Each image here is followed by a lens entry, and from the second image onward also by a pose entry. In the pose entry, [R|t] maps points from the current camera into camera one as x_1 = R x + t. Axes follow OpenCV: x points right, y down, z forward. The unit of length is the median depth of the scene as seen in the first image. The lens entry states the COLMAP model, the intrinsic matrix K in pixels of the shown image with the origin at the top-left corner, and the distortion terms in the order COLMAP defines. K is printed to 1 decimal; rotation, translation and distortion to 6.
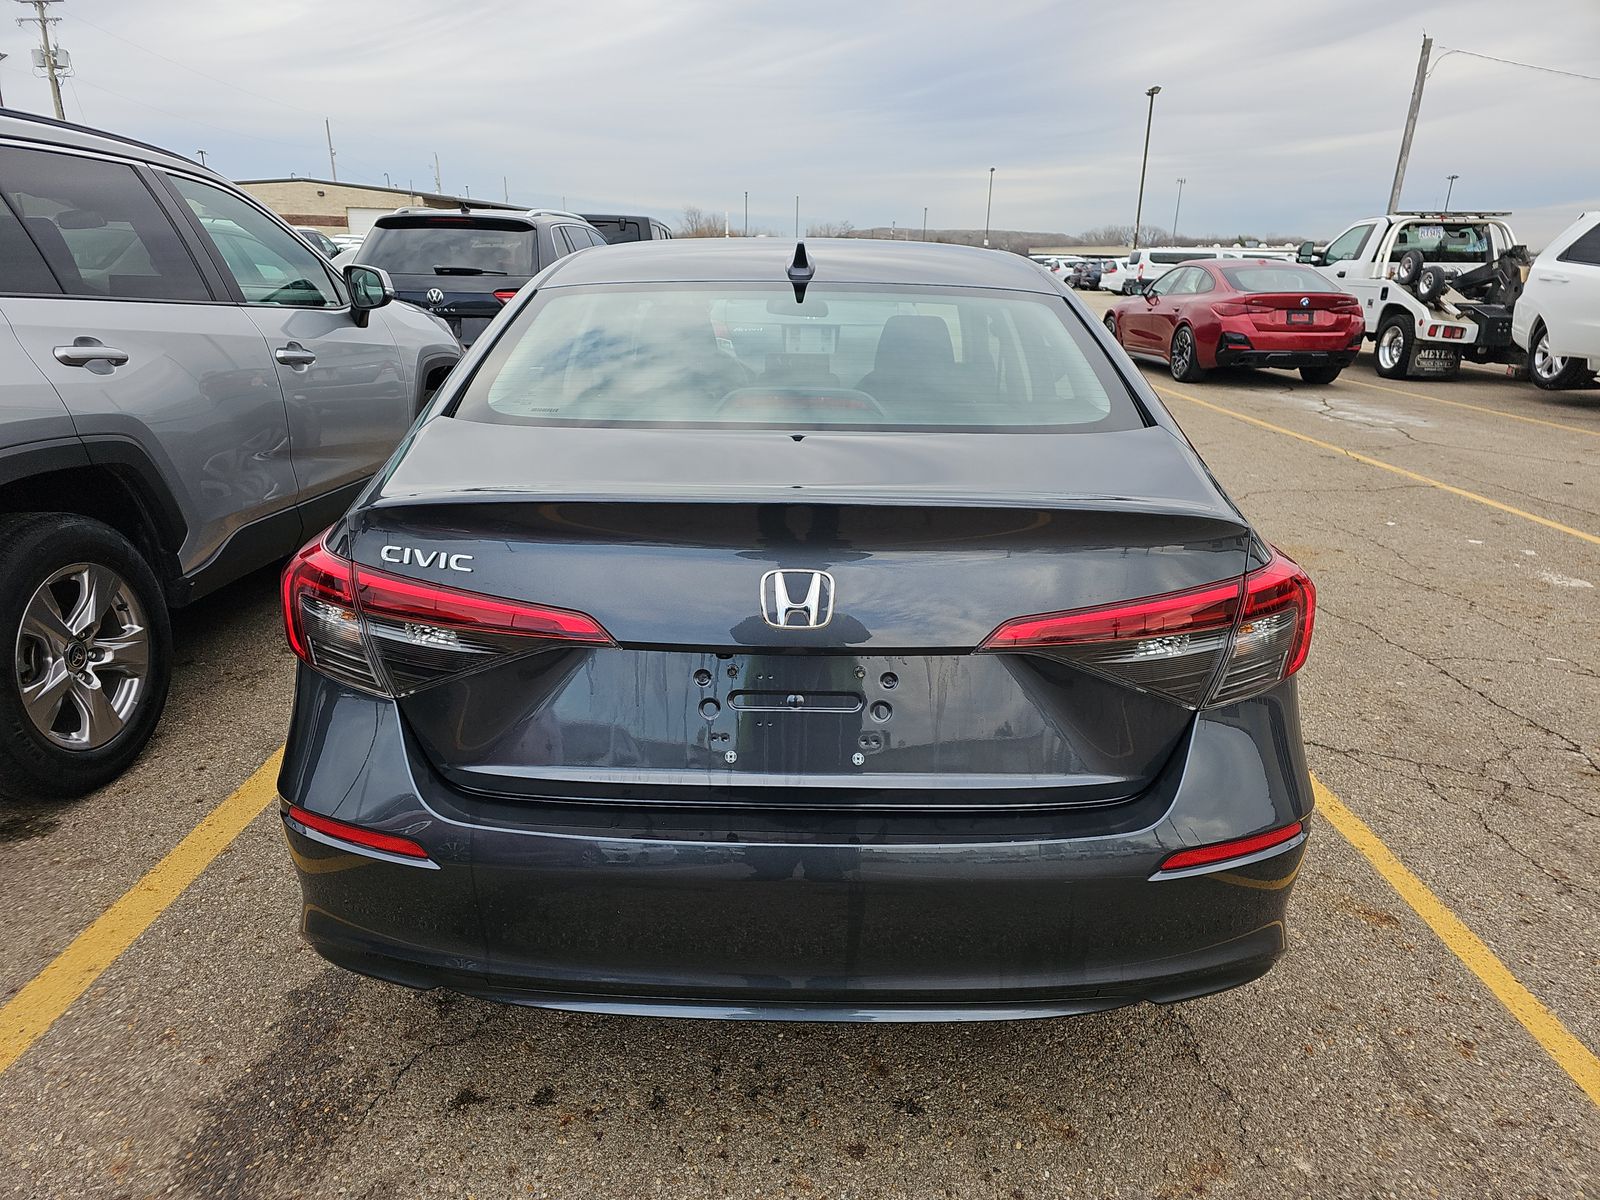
lens RADIAL K [[1046.7, 0, 796.2], [0, 1046.7, 606.2], [0, 0, 1]] dist [0.068128, -0.044777]
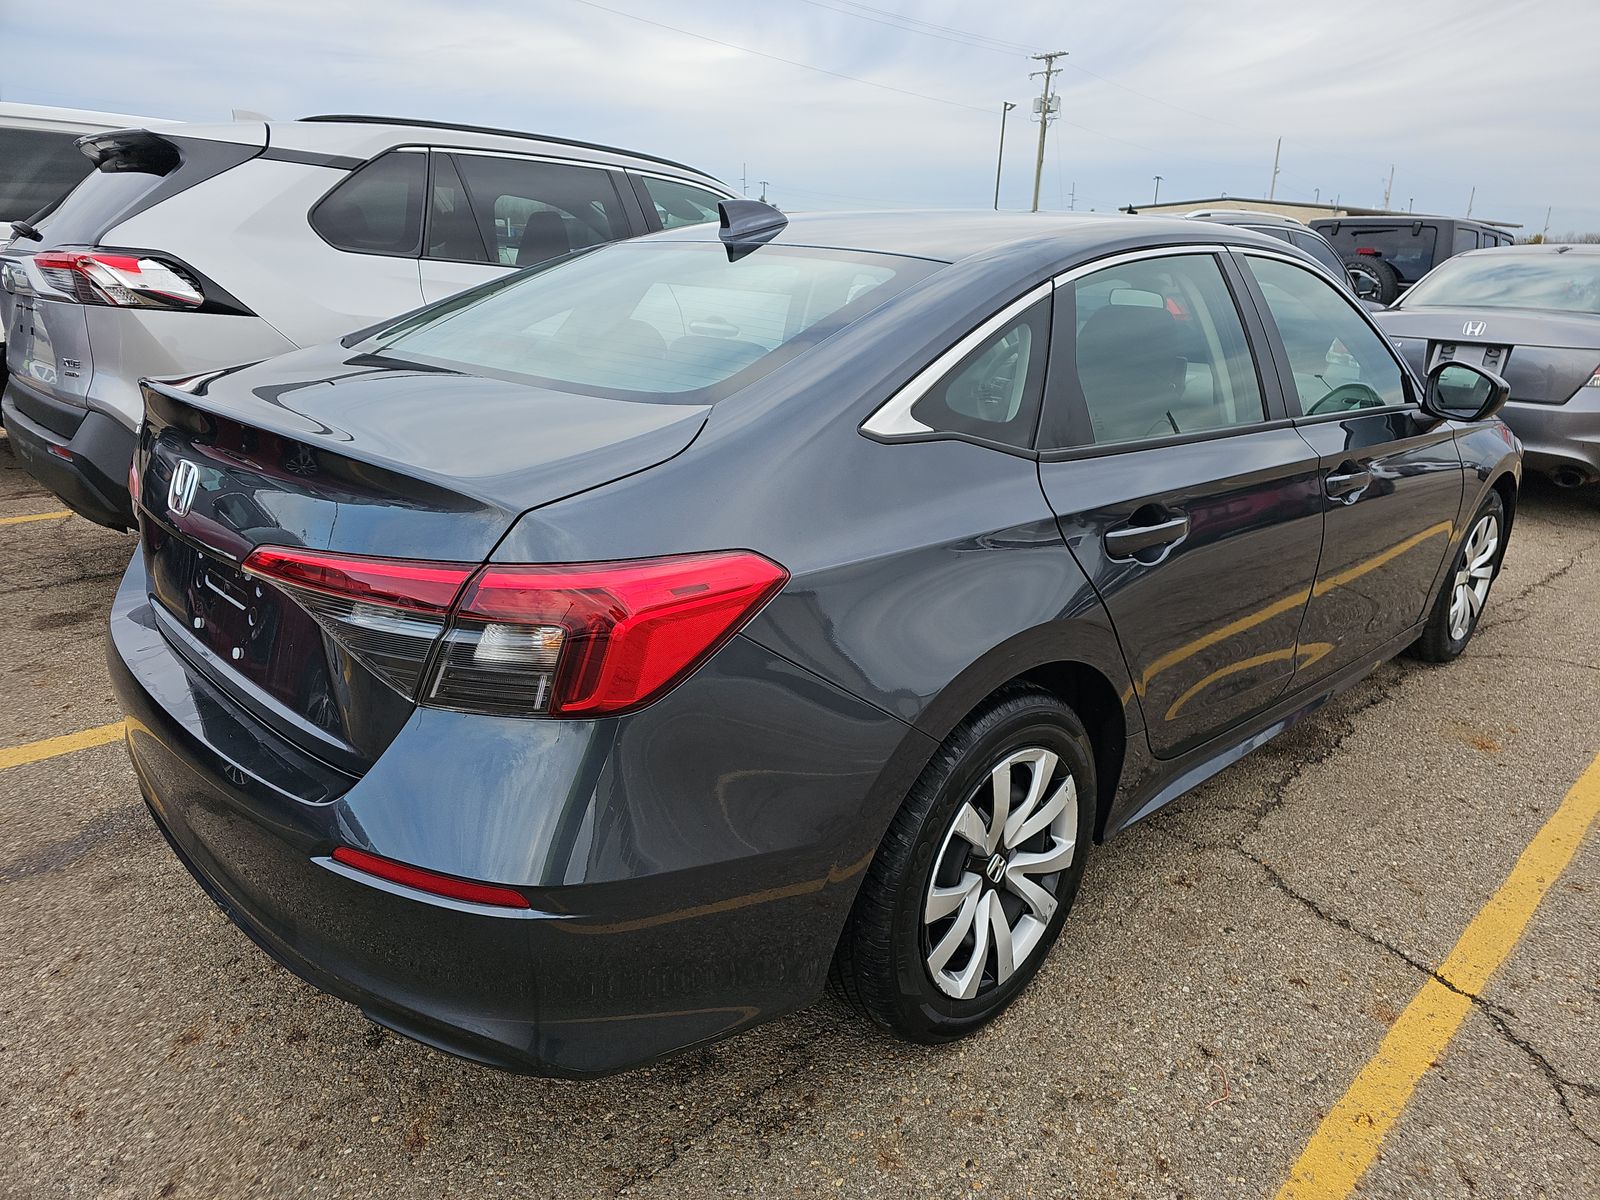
lens RADIAL K [[1042.9, 0, 801.4], [0, 1042.9, 586.7], [0, 0, 1]] dist [0.049247, -0.024637]
pose [[0.712317, 0.220774, -0.666231, 0.895038], [-0.238797, 0.968842, 0.065736, -0.097907], [0.659986, 0.112269, 0.742842, 0.435893]]
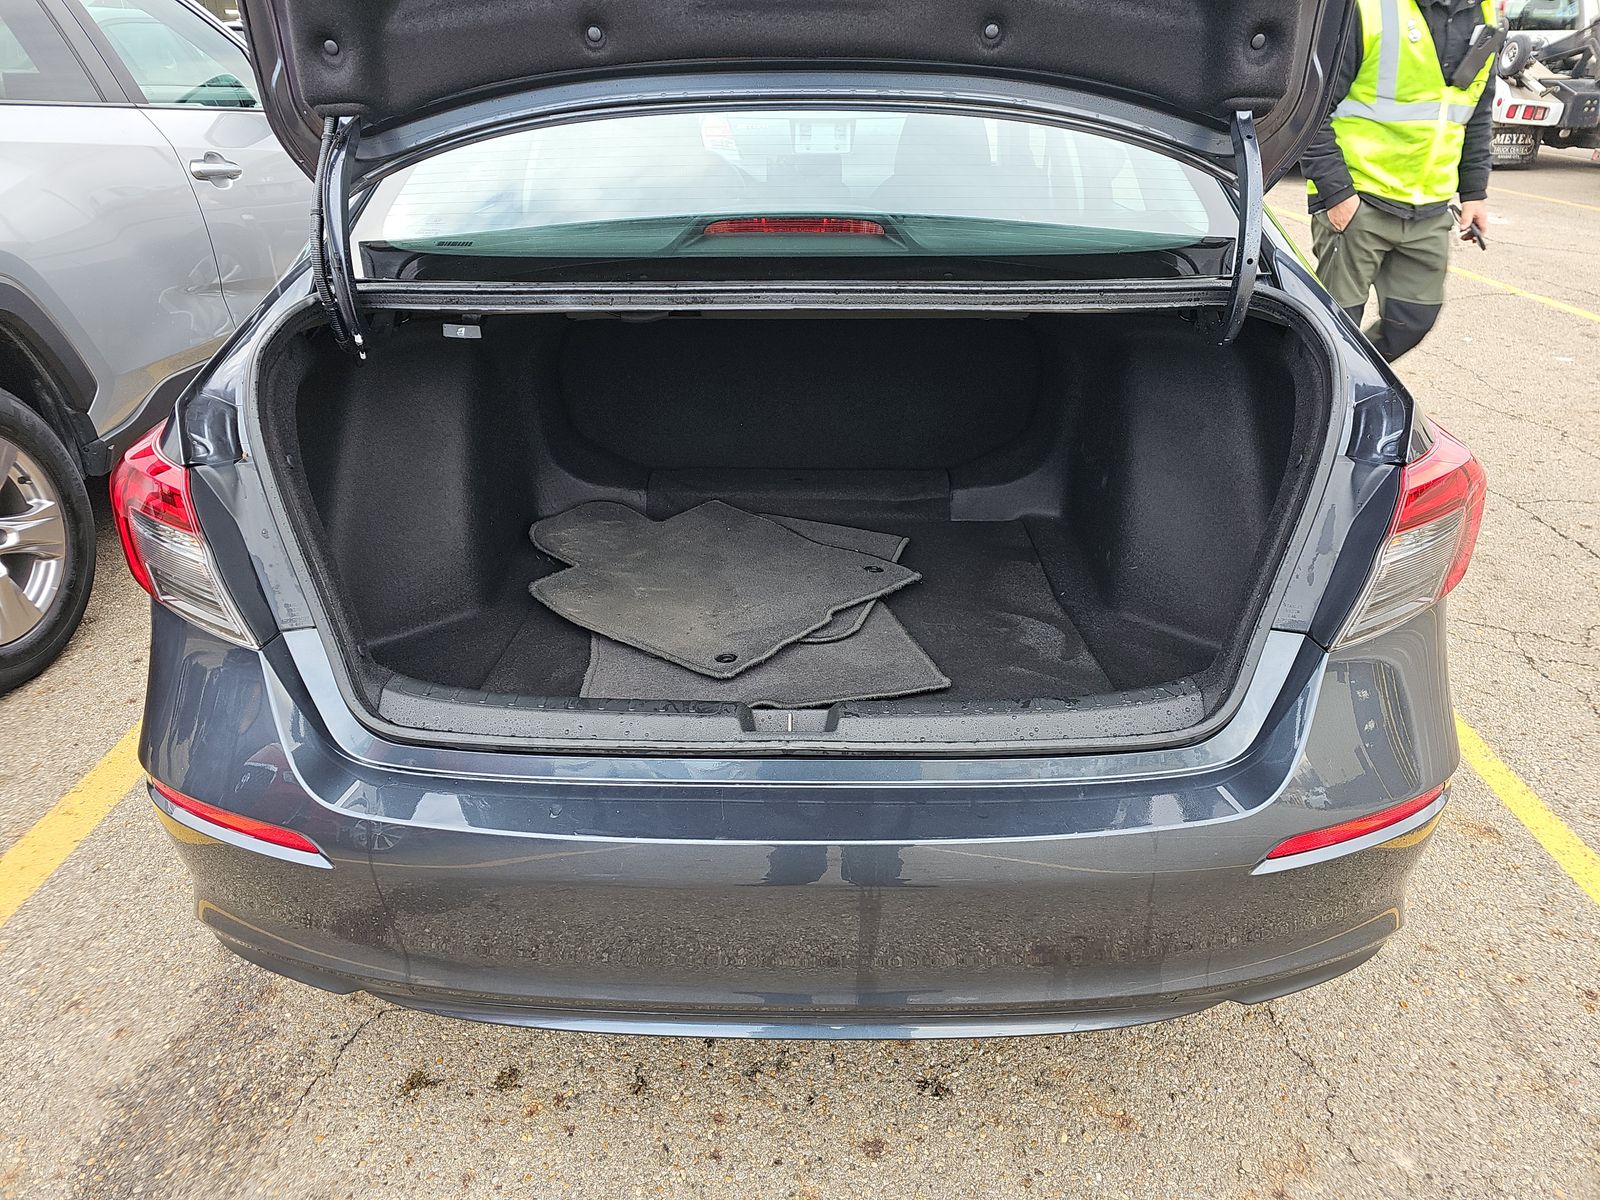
lens RADIAL K [[1042.9, 0, 801.4], [0, 1042.9, 586.7], [0, 0, 1]] dist [0.049247, -0.024637]
pose [[0.999780, -0.013608, -0.015991, 0.017004], [0.015926, 0.987754, 0.155206, -0.054093], [0.013683, -0.155426, 0.987753, 0.207347]]
